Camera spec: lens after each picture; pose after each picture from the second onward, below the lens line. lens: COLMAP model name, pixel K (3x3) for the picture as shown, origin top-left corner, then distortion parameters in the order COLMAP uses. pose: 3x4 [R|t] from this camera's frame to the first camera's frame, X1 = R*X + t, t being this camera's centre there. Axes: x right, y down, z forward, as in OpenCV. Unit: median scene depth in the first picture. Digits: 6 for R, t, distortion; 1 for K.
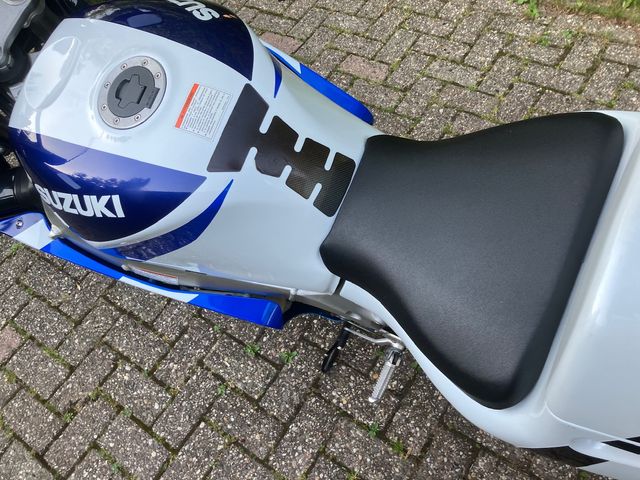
lens RADIAL K [[534.5, 0, 333.7], [0, 534.5, 239.1], [0, 0, 1]] dist [0.017601, -0.013029]
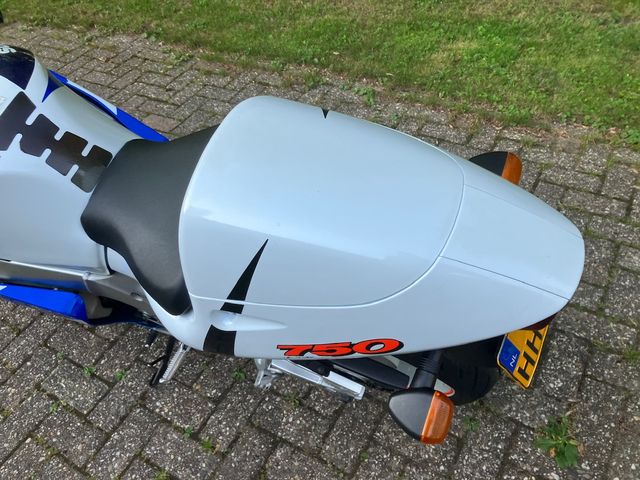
lens RADIAL K [[537.8, 0, 332.7], [0, 537.8, 237.1], [0, 0, 1]] dist [0.017546, 0.000157]
pose [[0.995410, -0.000178, 0.095706, 0.237594], [0.019709, 0.978945, -0.203170, 0.176590], [-0.093655, 0.204124, 0.974455, -0.166842]]
